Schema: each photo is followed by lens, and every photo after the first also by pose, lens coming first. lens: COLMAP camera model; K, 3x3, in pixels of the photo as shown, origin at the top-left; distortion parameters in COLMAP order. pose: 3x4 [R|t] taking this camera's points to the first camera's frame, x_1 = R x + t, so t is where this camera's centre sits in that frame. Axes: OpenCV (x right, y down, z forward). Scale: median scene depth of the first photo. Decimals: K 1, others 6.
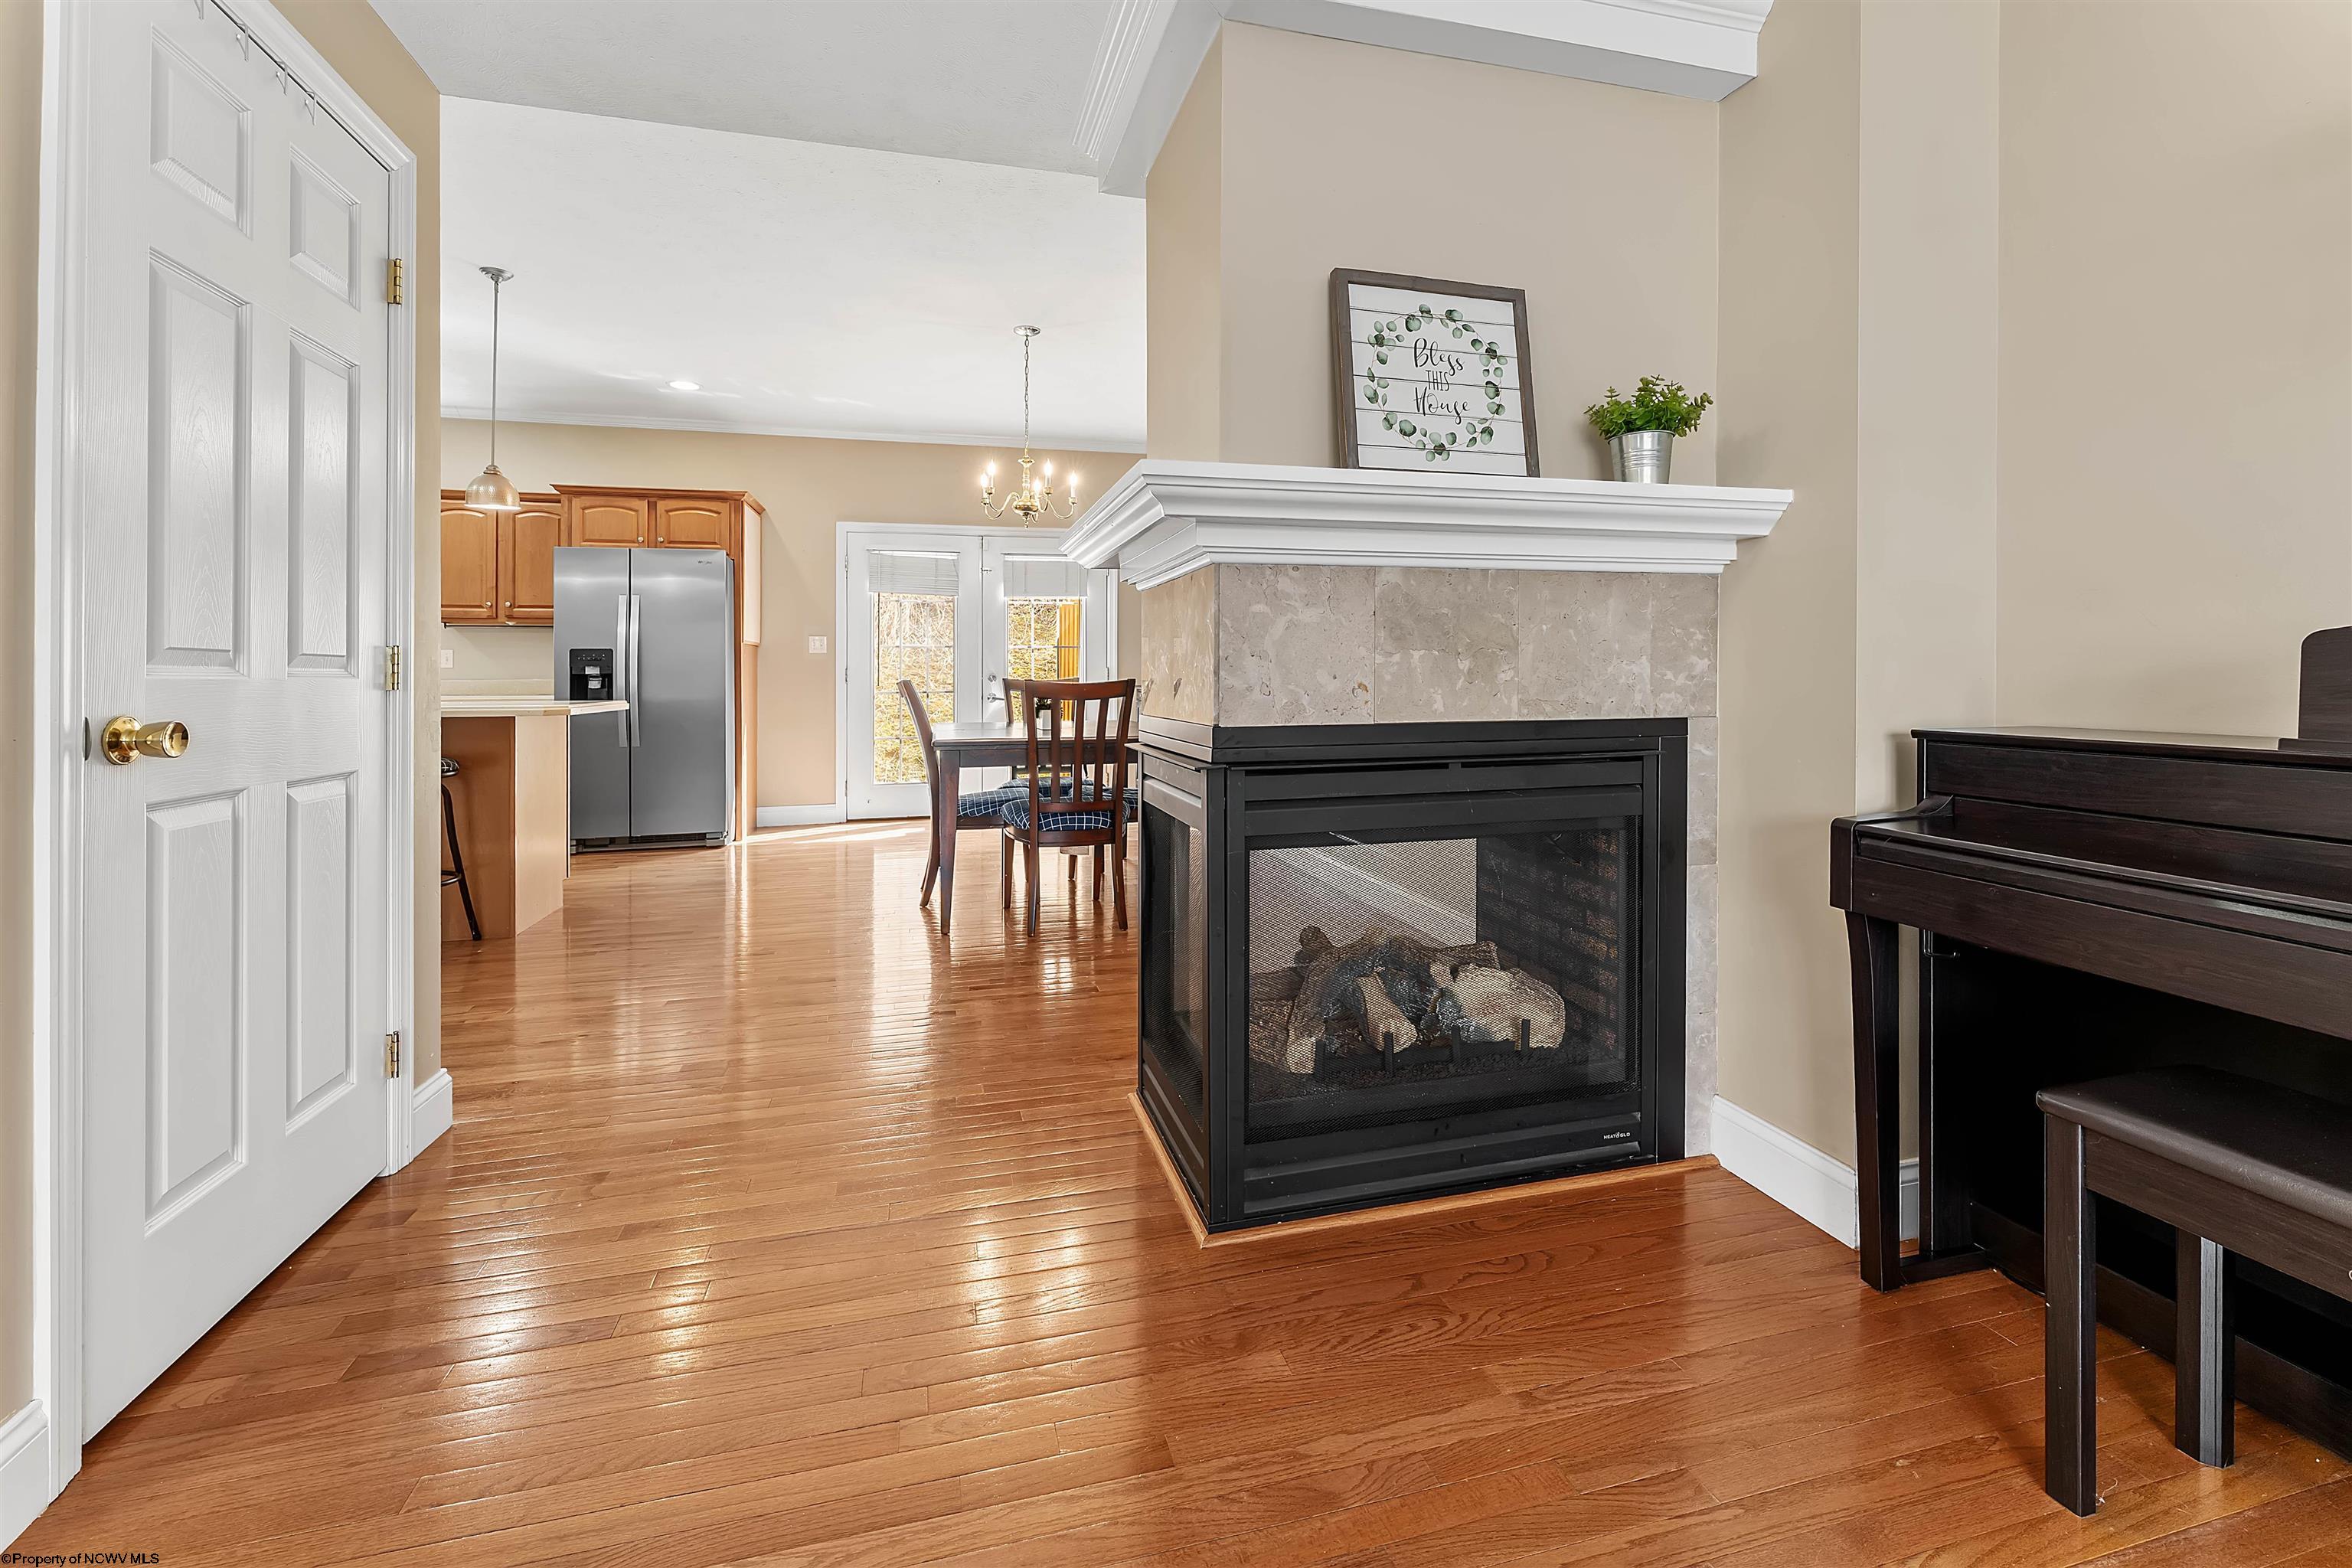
lens RADIAL K [[977.9, 0, 1174.6], [0, 977.9, 673.2], [0, 0, 1]] dist [0.001943, 0.000100]
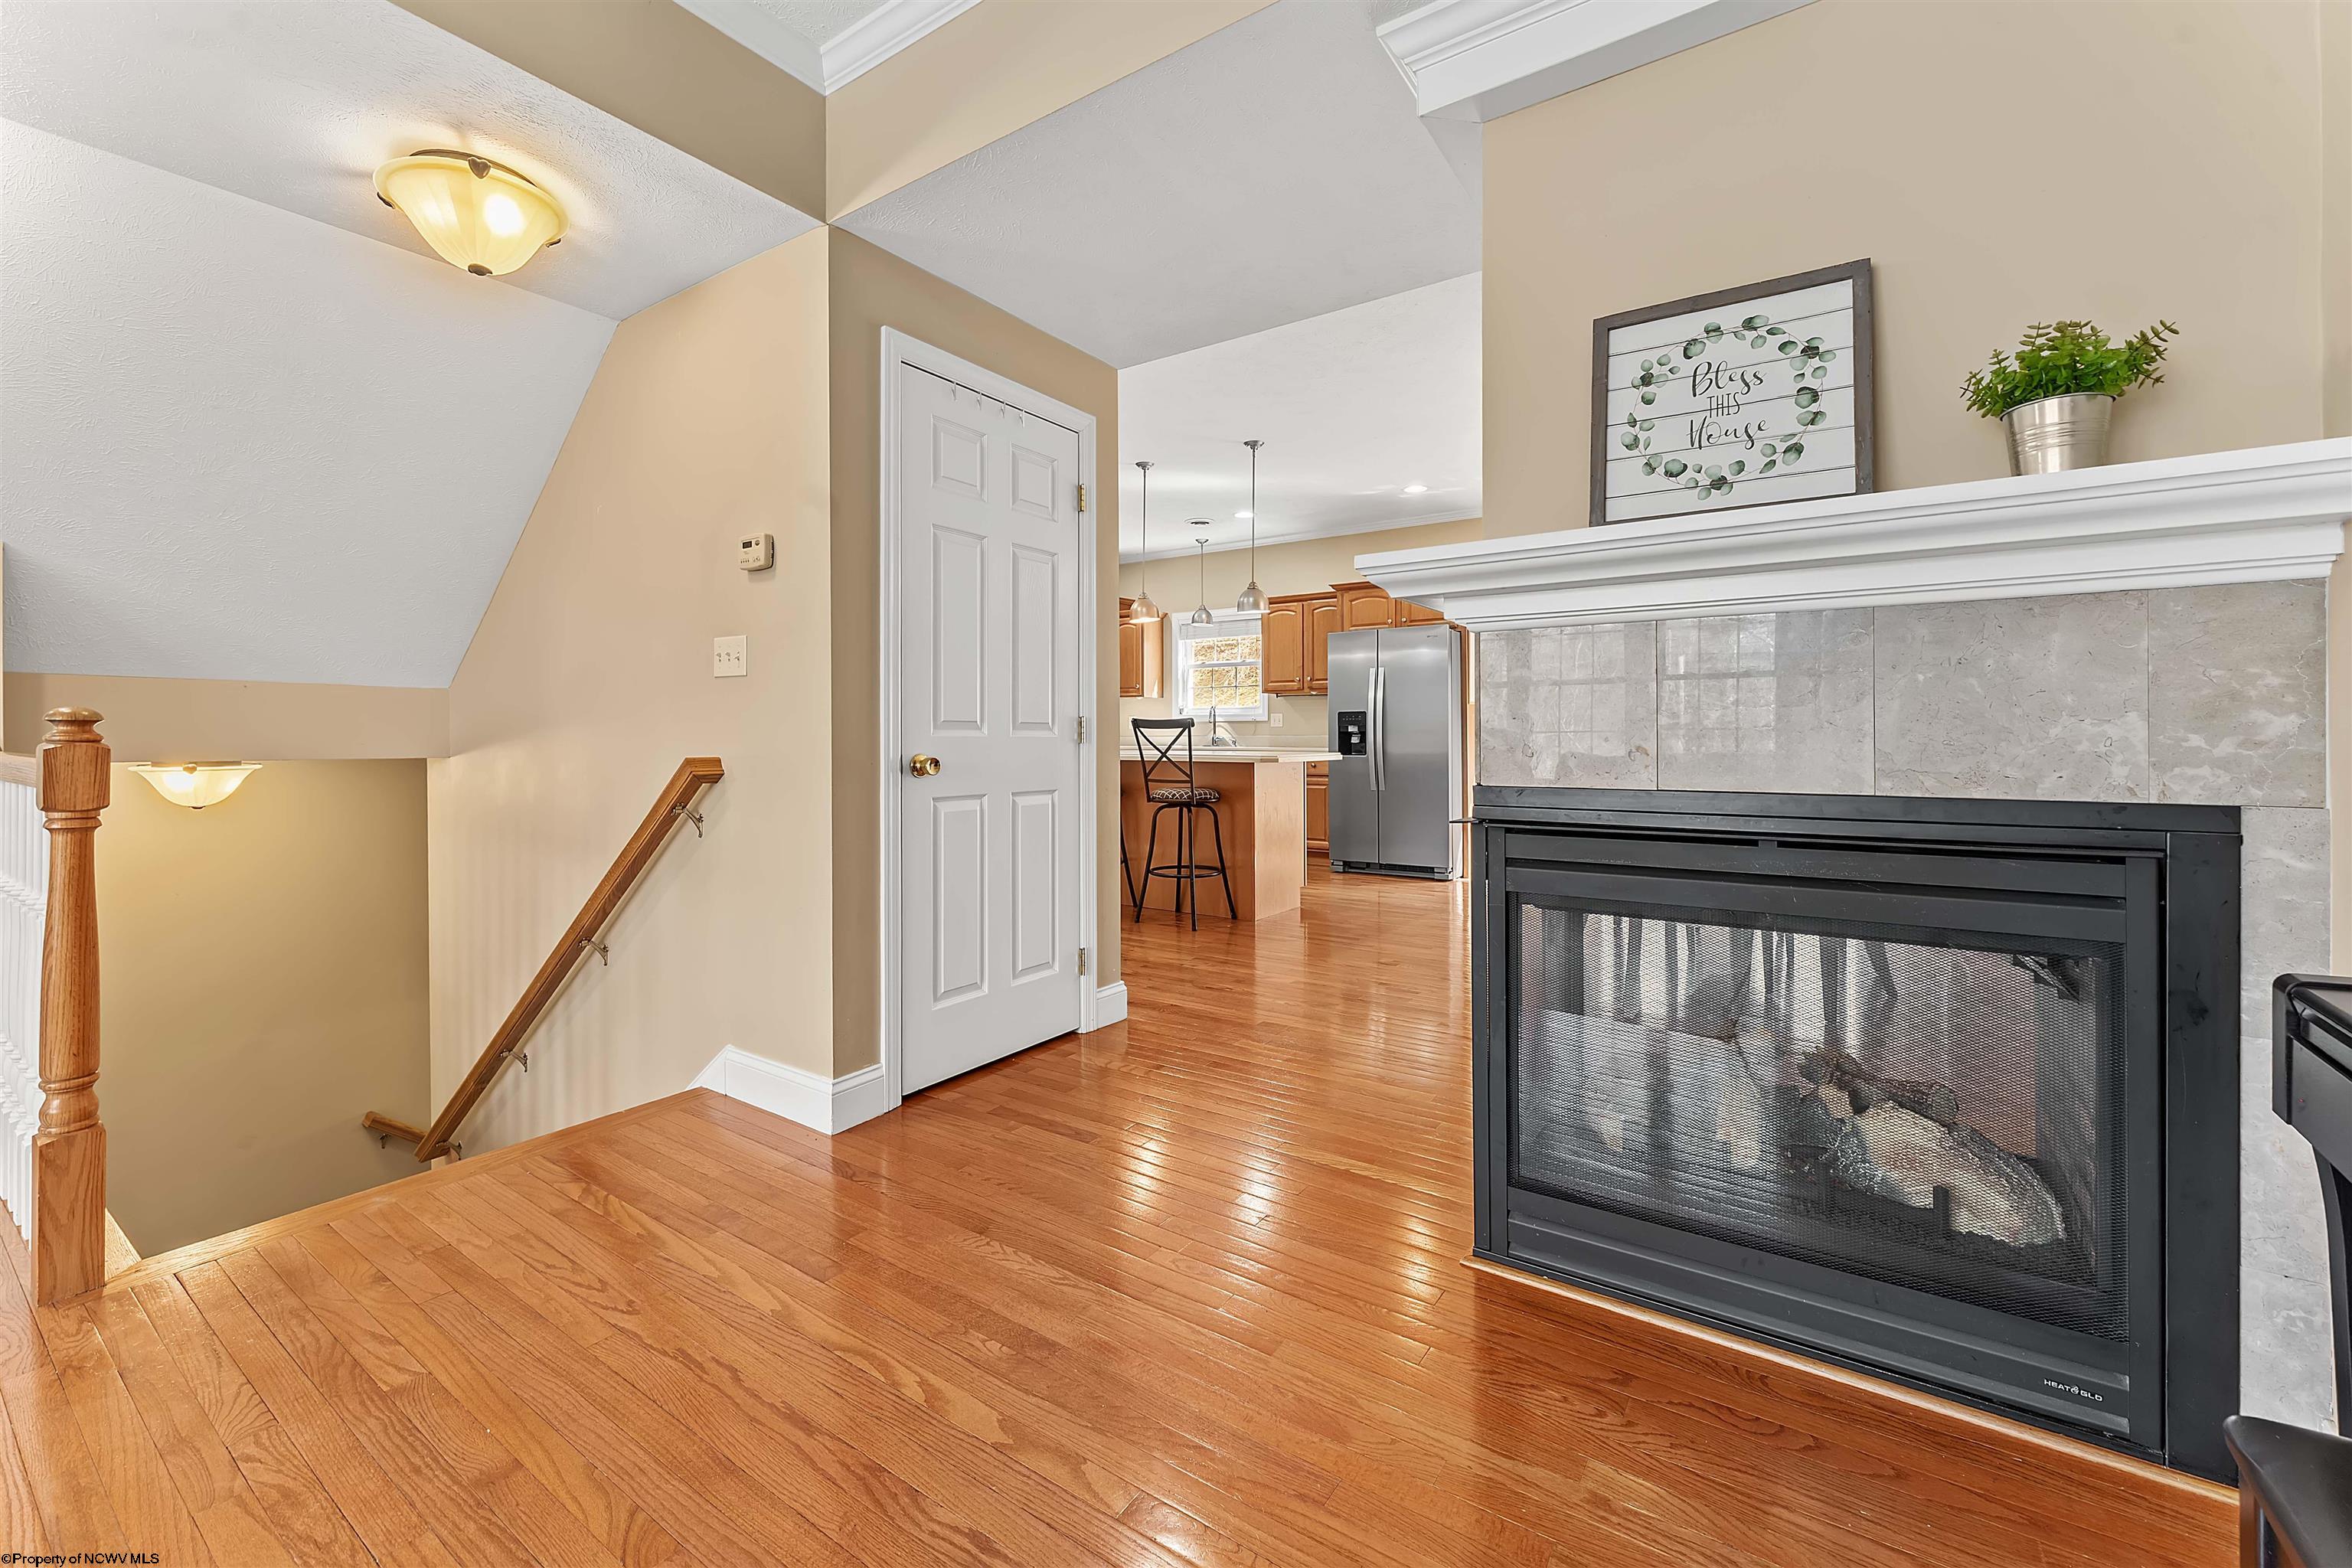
lens RADIAL K [[957.0, 0, 1175.5], [0, 957.0, 727.4], [0, 0, 1]] dist [-0.001138, -0.000300]
pose [[0.653914, -0.001776, -0.756567, 0.585608], [0.000321, 0.999998, -0.002070, -0.006036], [0.756569, 0.001111, 0.653913, 0.059459]]
